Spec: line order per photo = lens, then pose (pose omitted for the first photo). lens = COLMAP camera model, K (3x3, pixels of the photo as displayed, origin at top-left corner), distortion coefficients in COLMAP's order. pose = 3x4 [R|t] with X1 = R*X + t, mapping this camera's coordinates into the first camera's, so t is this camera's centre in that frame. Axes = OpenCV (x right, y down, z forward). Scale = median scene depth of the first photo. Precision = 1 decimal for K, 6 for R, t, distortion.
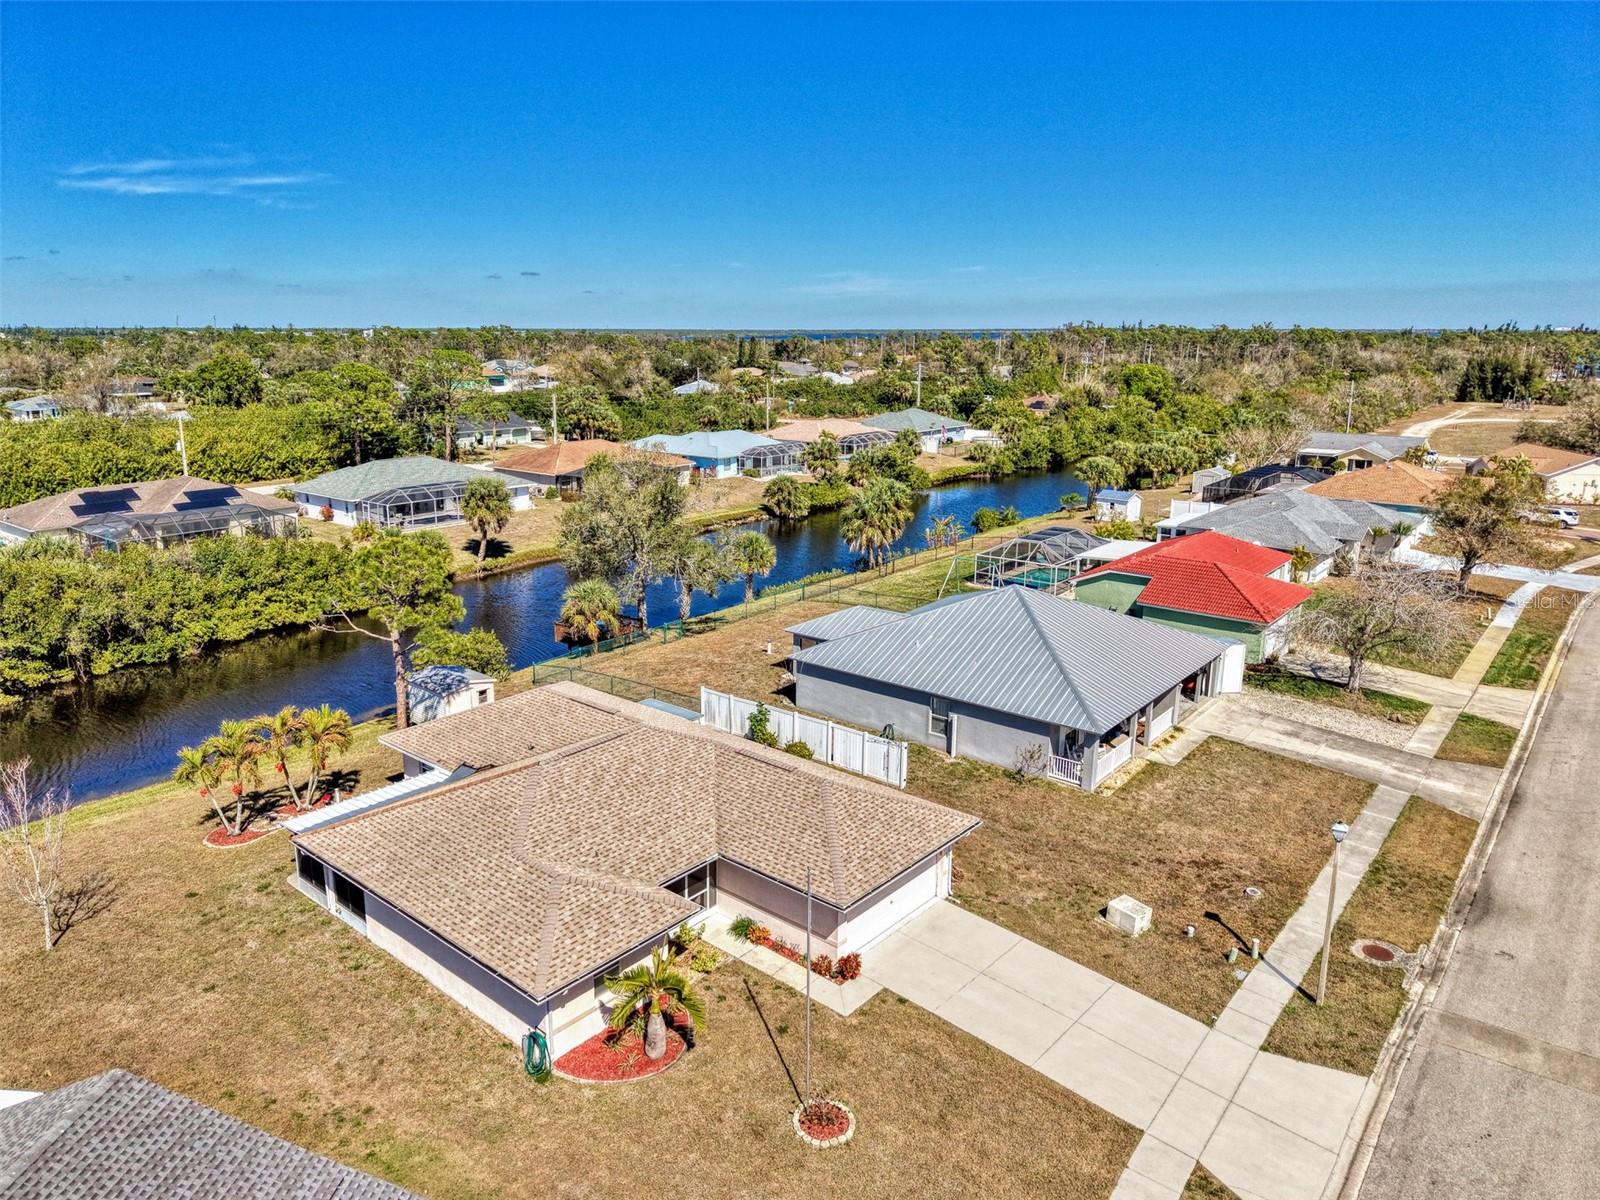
lens RADIAL K [[1070.8, 0, 794.6], [0, 1070.8, 540.9], [0, 0, 1]] dist [0.035028, -0.031187]
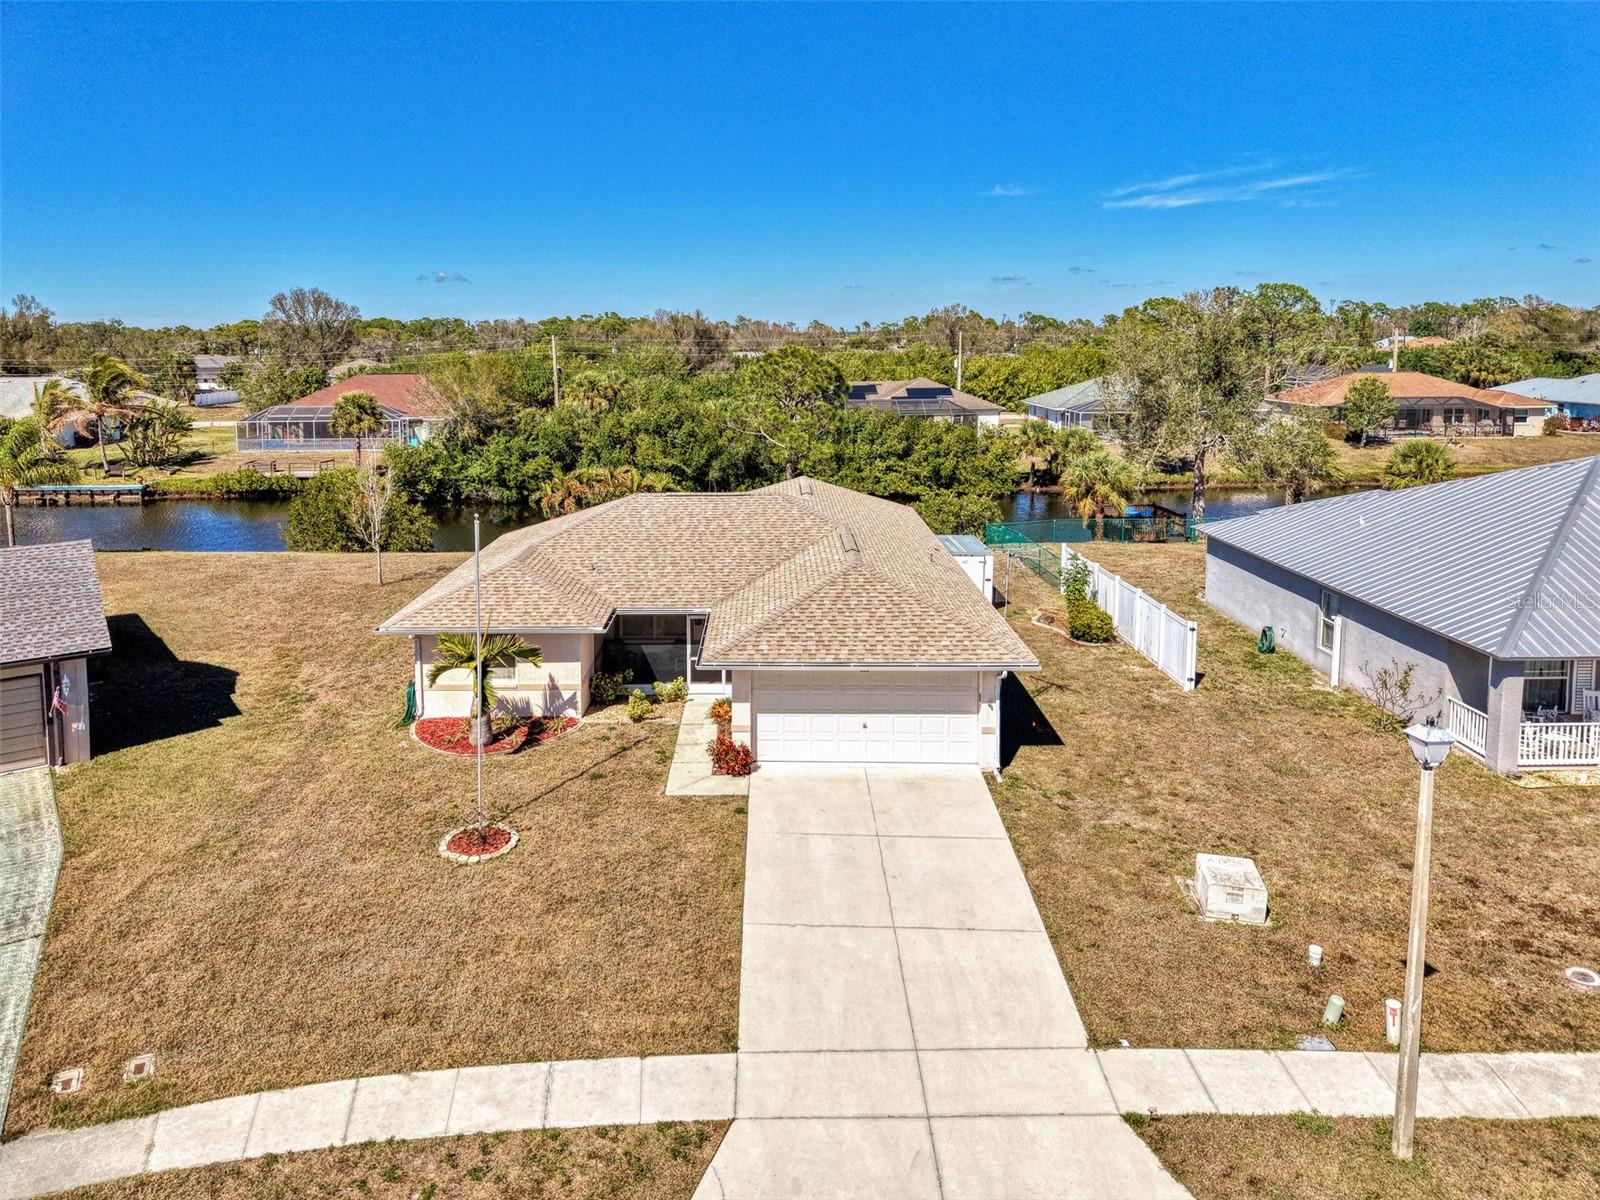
lens RADIAL K [[1115.5, 0, 740.9], [0, 1115.5, 427.4], [0, 0, 1]] dist [0.014541, -0.009435]
pose [[0.629821, 0.055555, -0.774751, 0.490687], [-0.137945, 0.989583, -0.041180, 0.145647], [0.764393, 0.132809, 0.630924, 0.355267]]
